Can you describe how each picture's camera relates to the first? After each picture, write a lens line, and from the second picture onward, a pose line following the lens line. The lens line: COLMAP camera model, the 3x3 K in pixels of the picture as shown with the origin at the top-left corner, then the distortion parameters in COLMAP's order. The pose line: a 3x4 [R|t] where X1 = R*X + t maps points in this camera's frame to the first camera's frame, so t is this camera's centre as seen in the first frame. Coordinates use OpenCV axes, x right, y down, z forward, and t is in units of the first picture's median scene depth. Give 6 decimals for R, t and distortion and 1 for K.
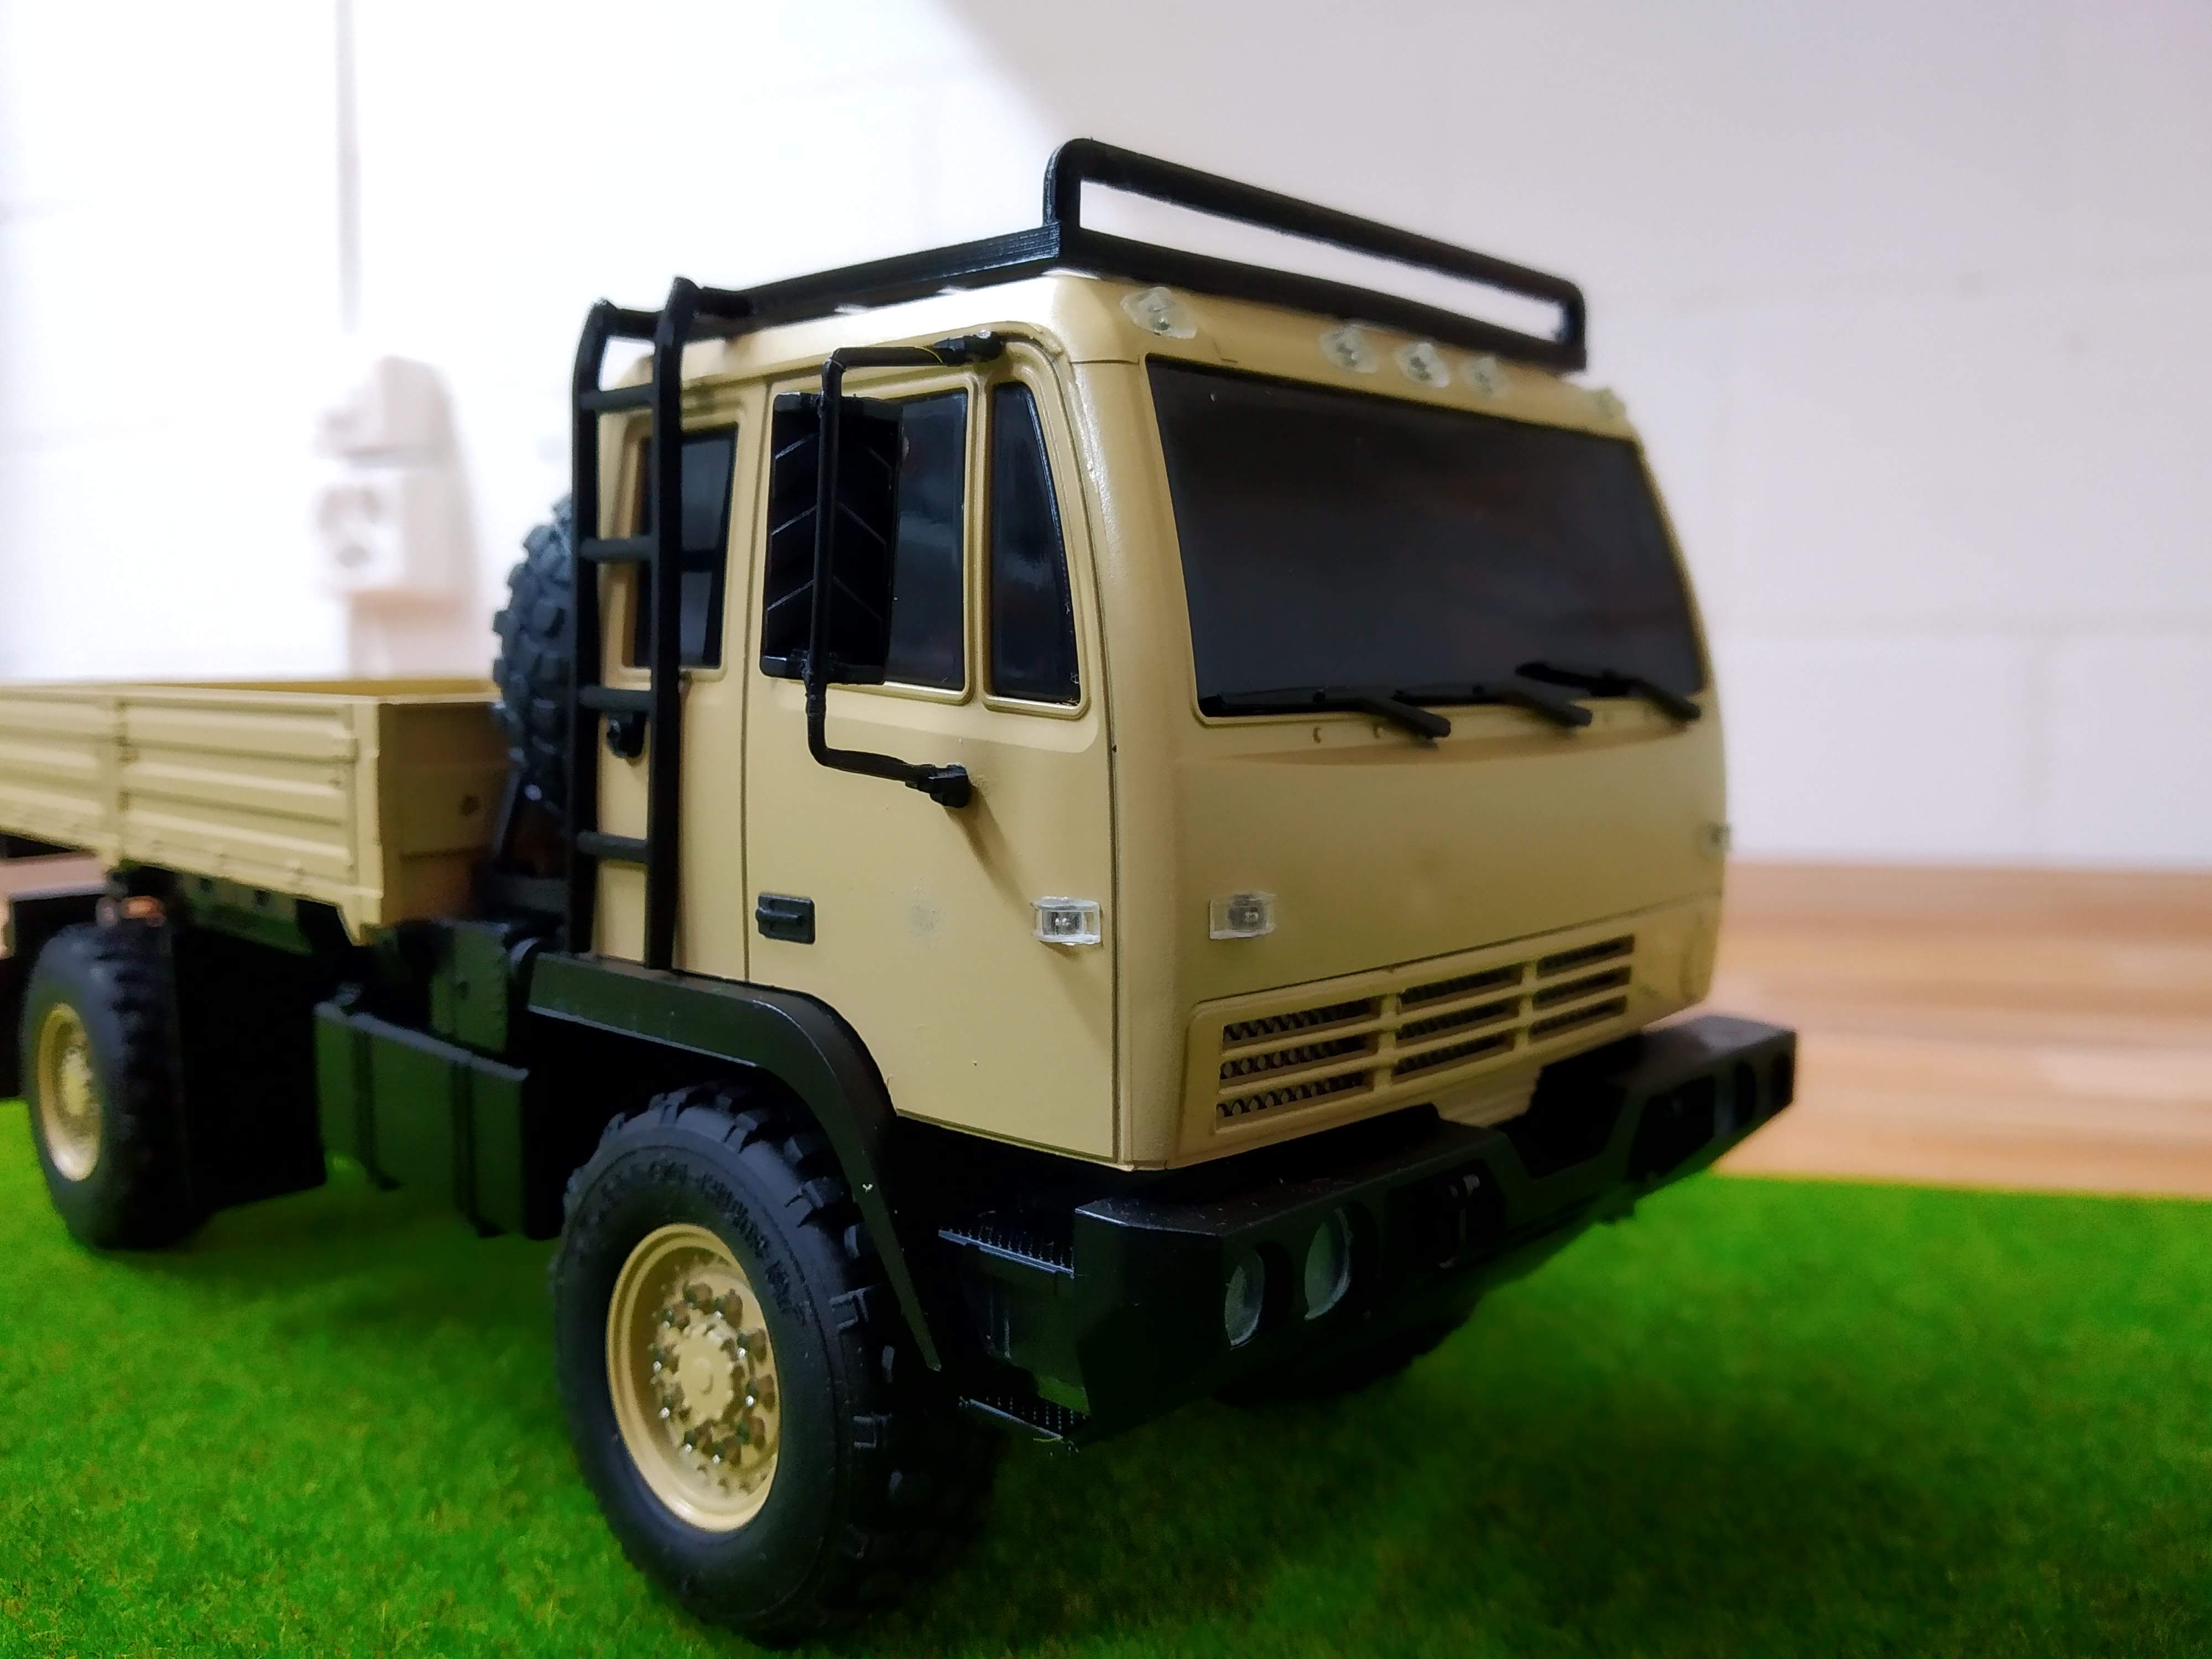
lens RADIAL K [[1808.8, 0, 1102.1], [0, 1808.8, 834.1], [0, 0, 1]] dist [-0.060651, 0.091519]
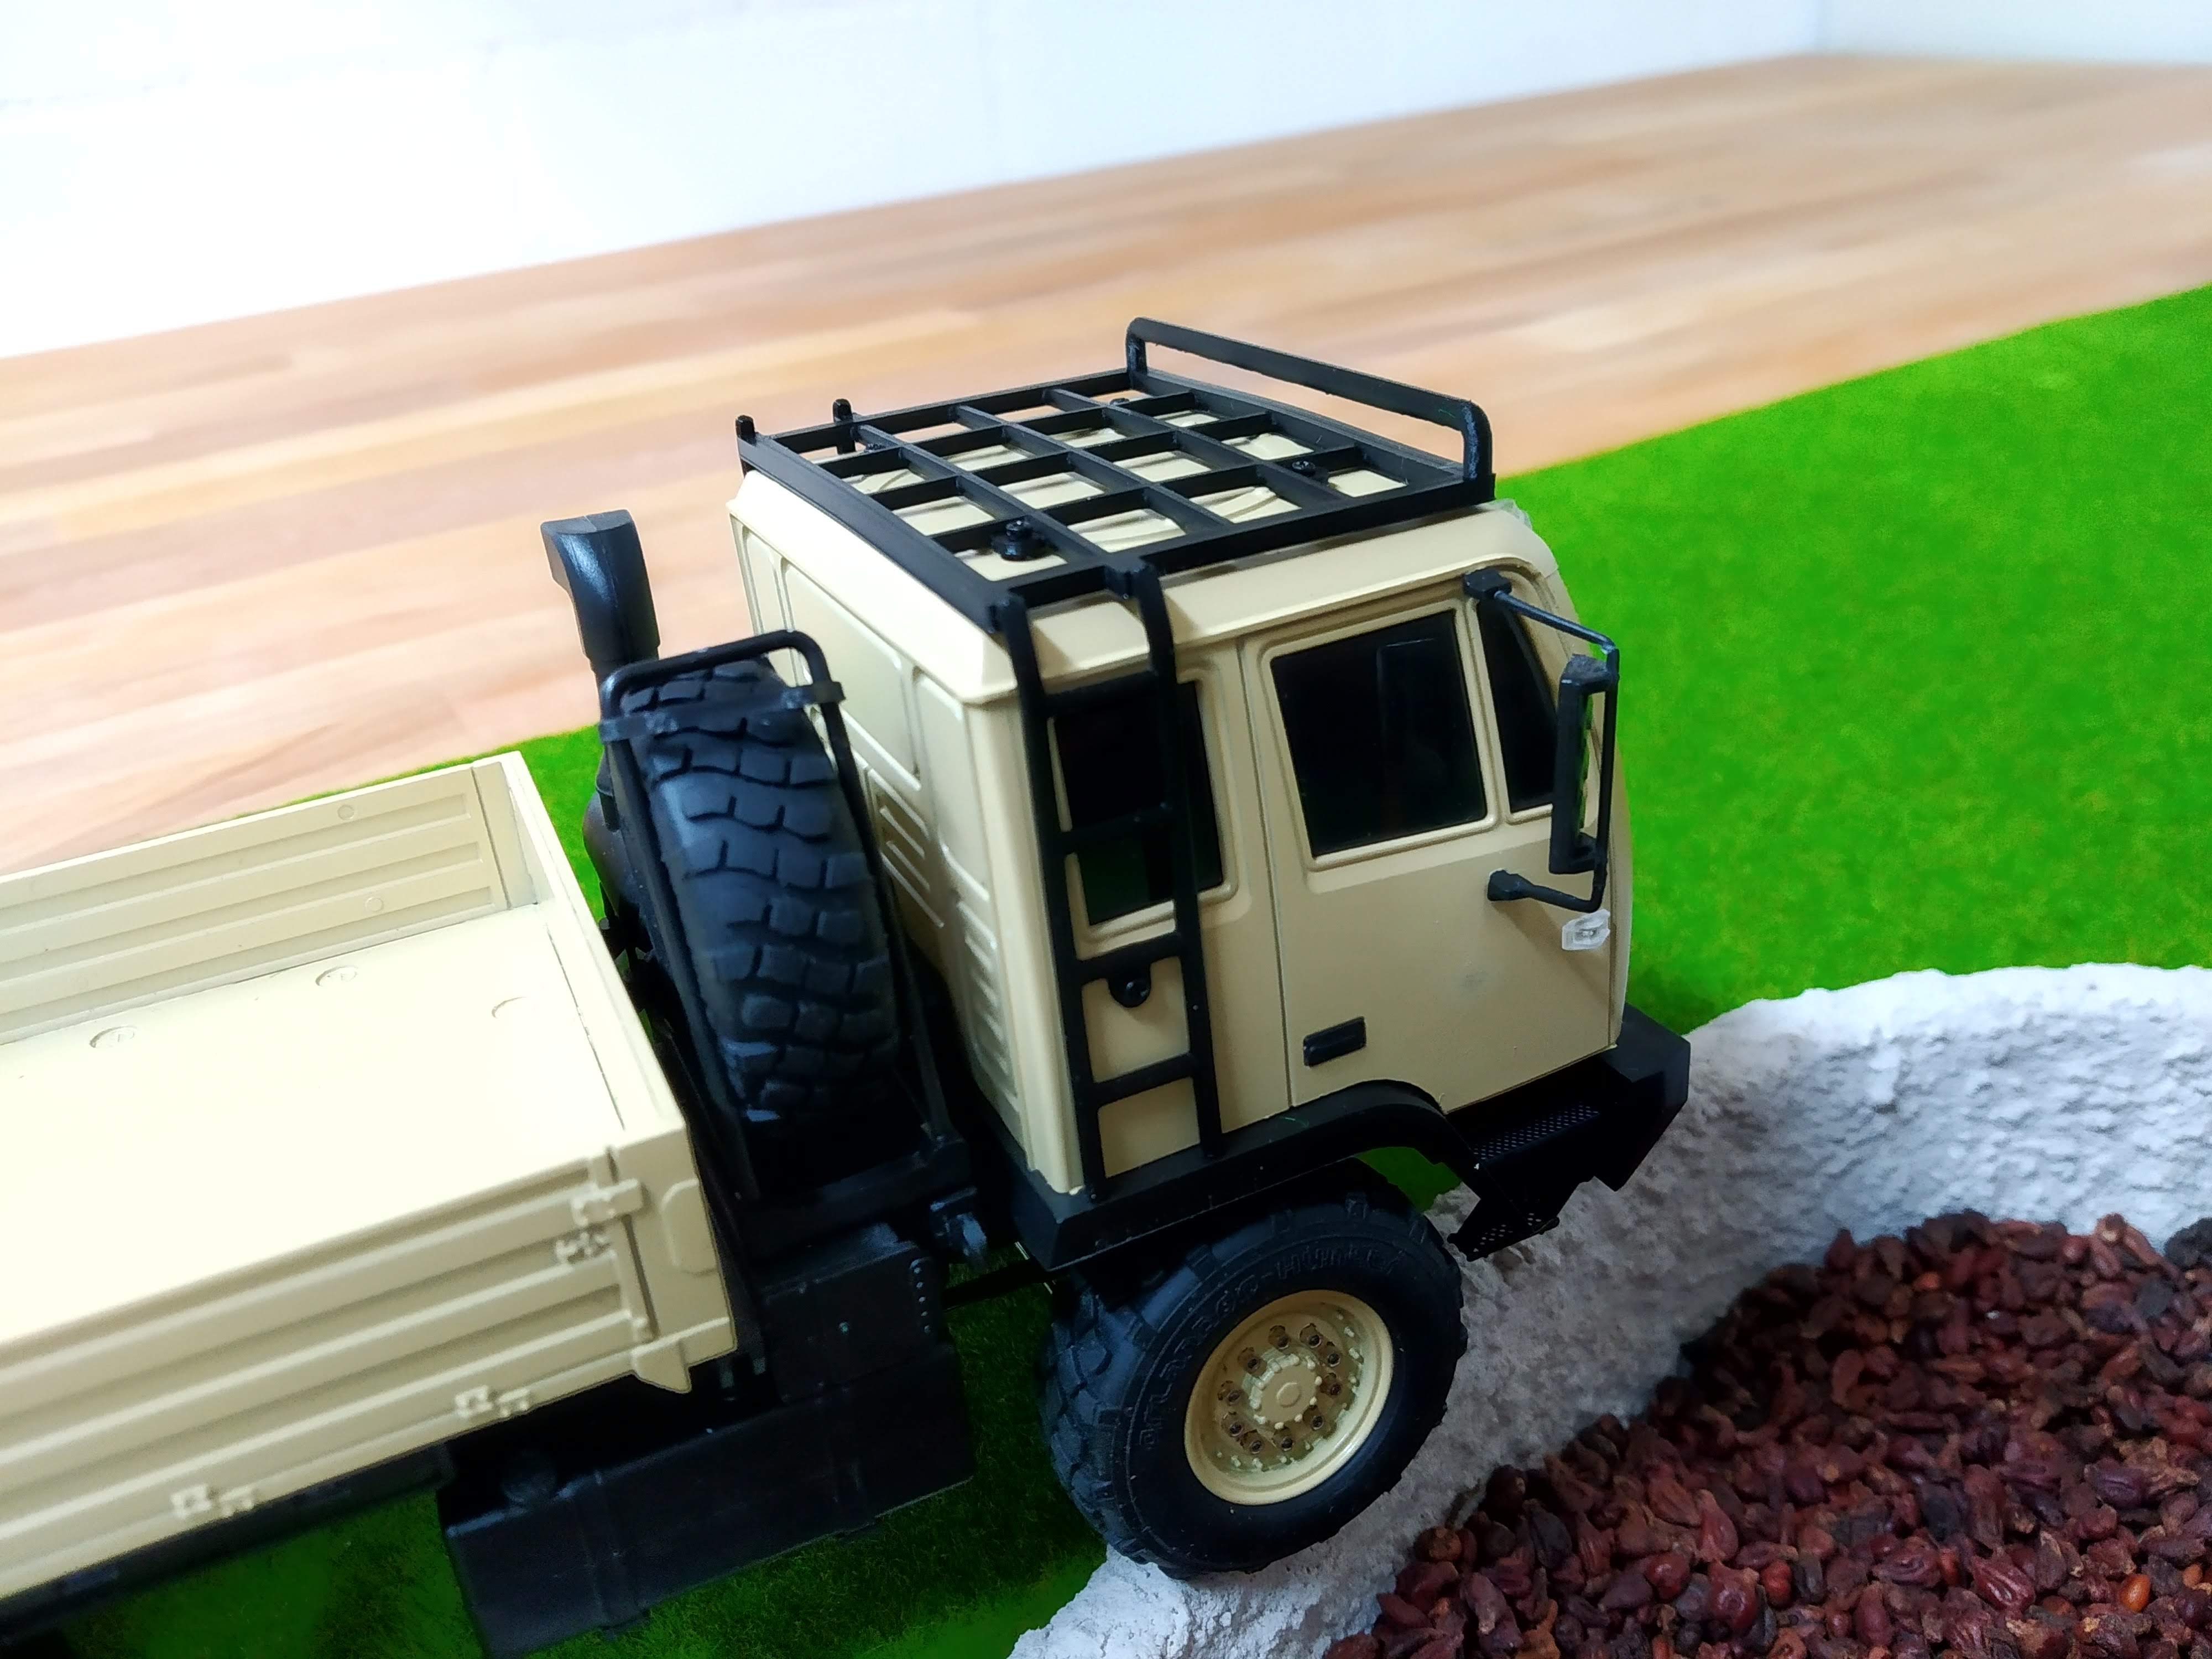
lens RADIAL K [[1808.8, 0, 1102.1], [0, 1808.8, 834.1], [0, 0, 1]] dist [-0.060651, 0.091519]
pose [[0.366432, -0.434666, 0.822674, -1.173364], [0.187749, 0.900527, 0.392174, -0.590110], [-0.911305, 0.010751, 0.411591, 0.619224]]
